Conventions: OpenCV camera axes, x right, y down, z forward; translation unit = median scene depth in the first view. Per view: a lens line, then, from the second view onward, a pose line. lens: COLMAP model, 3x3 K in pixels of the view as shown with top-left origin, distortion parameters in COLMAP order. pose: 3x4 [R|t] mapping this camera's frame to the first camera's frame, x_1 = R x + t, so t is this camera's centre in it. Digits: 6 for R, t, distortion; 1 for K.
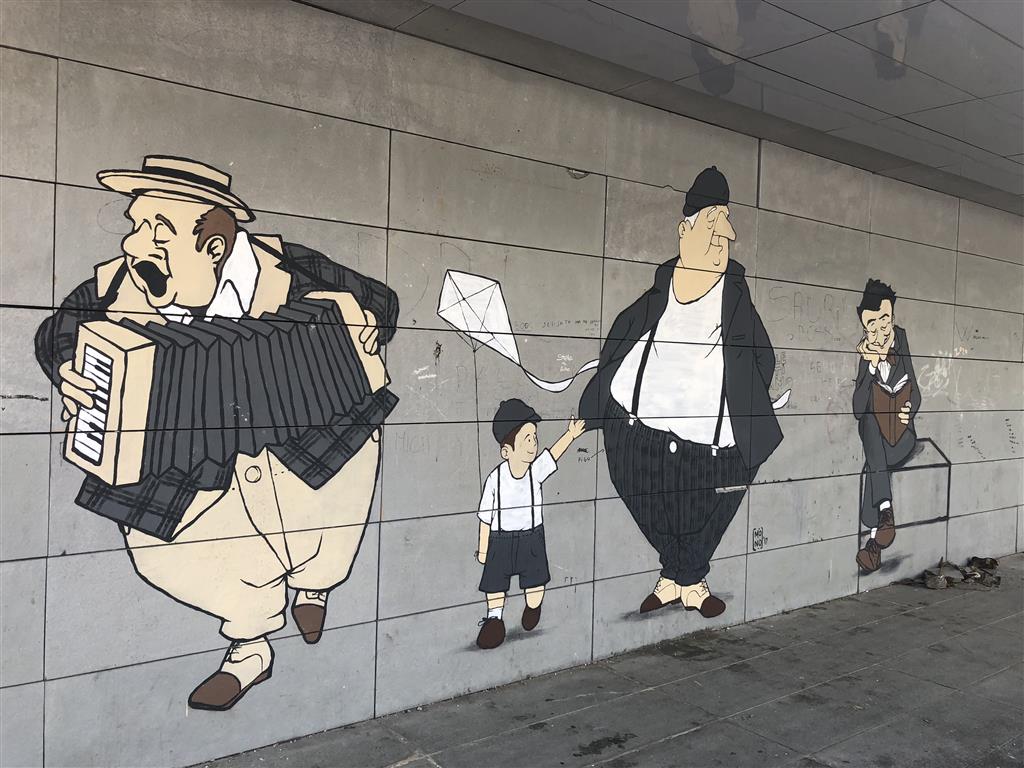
lens RADIAL K [[843.5, 0, 511.6], [0, 843.5, 371.3], [0, 0, 1]] dist [0.125907, -0.355942]
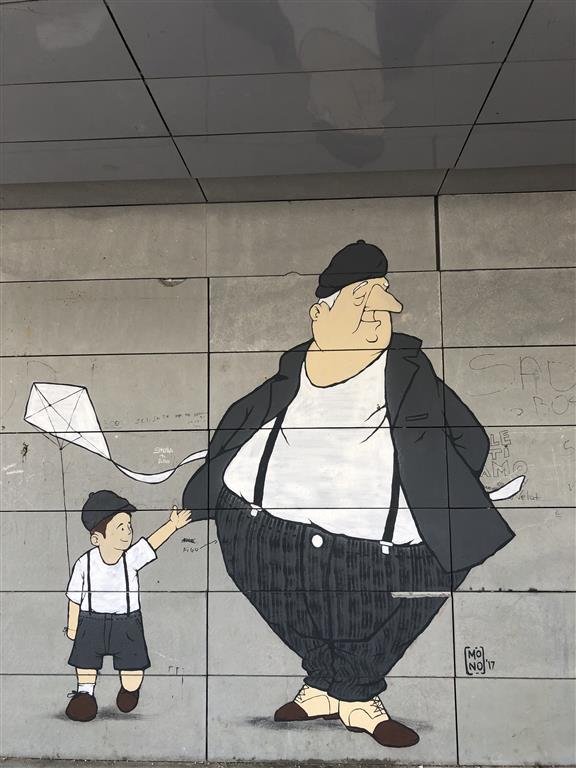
lens RADIAL K [[622.5, 0, 288.0], [0, 622.5, 384.0], [0, 0, 1]] dist [0.034528, -0.045779]
pose [[0.760168, -0.102413, -0.641605, 0.683620], [0.027587, 0.991696, -0.125609, 0.003718], [0.649141, 0.077784, 0.756681, 0.490143]]
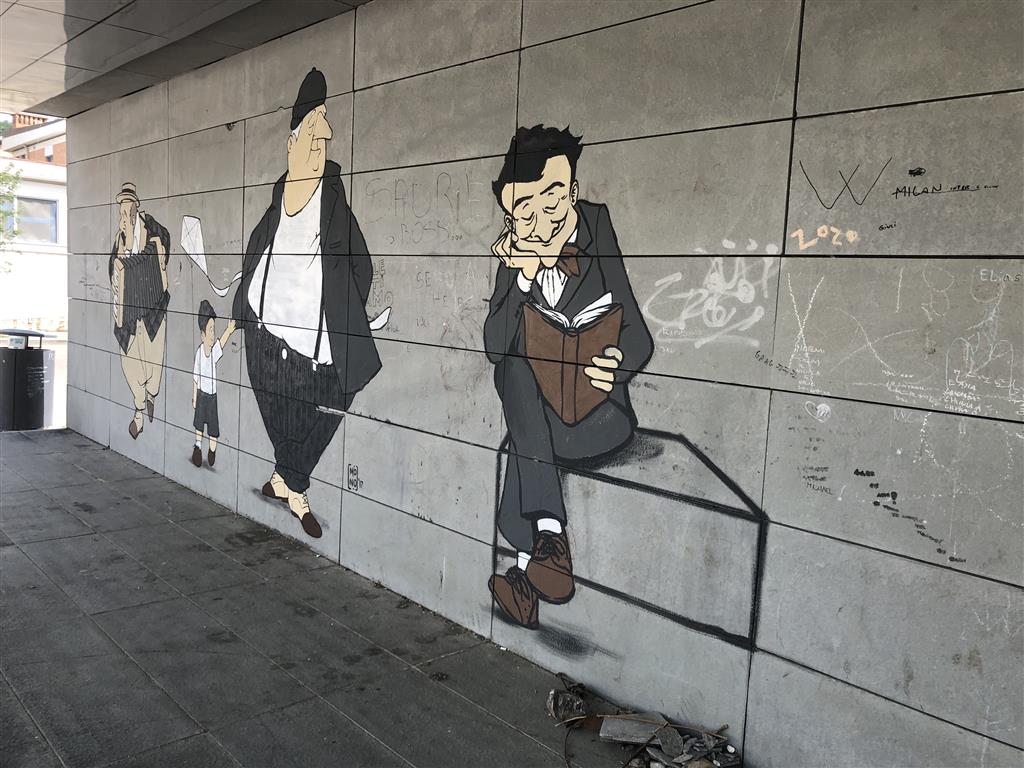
lens RADIAL K [[843.5, 0, 511.6], [0, 843.5, 371.3], [0, 0, 1]] dist [0.125907, -0.355942]
pose [[0.092133, 0.067262, -0.993472, 1.393303], [-0.057044, 0.996434, 0.062172, 0.031424], [0.994111, 0.050943, 0.095641, 1.294994]]
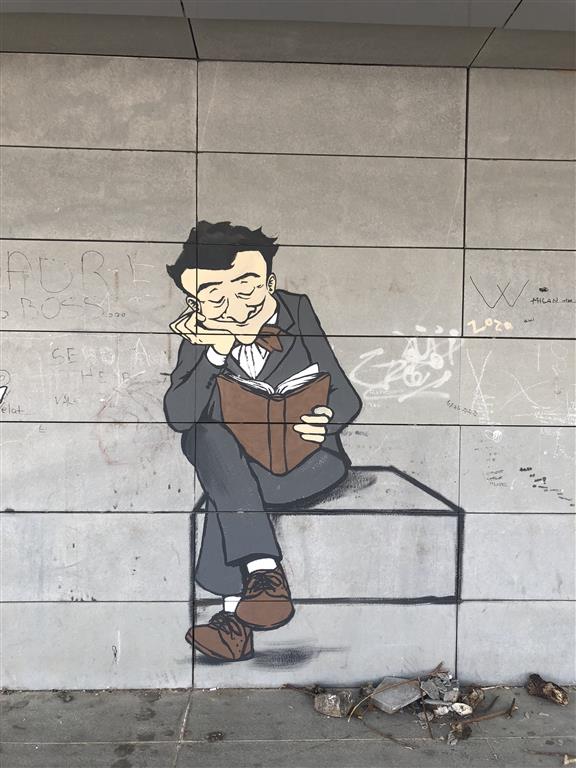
lens RADIAL K [[624.6, 0, 290.9], [0, 624.6, 372.5], [0, 0, 1]] dist [0.130538, -0.359108]
pose [[0.819293, -0.002725, -0.573369, 1.039631], [0.005976, 0.999975, 0.003786, 0.010613], [0.573344, -0.006529, 0.819289, 0.870226]]
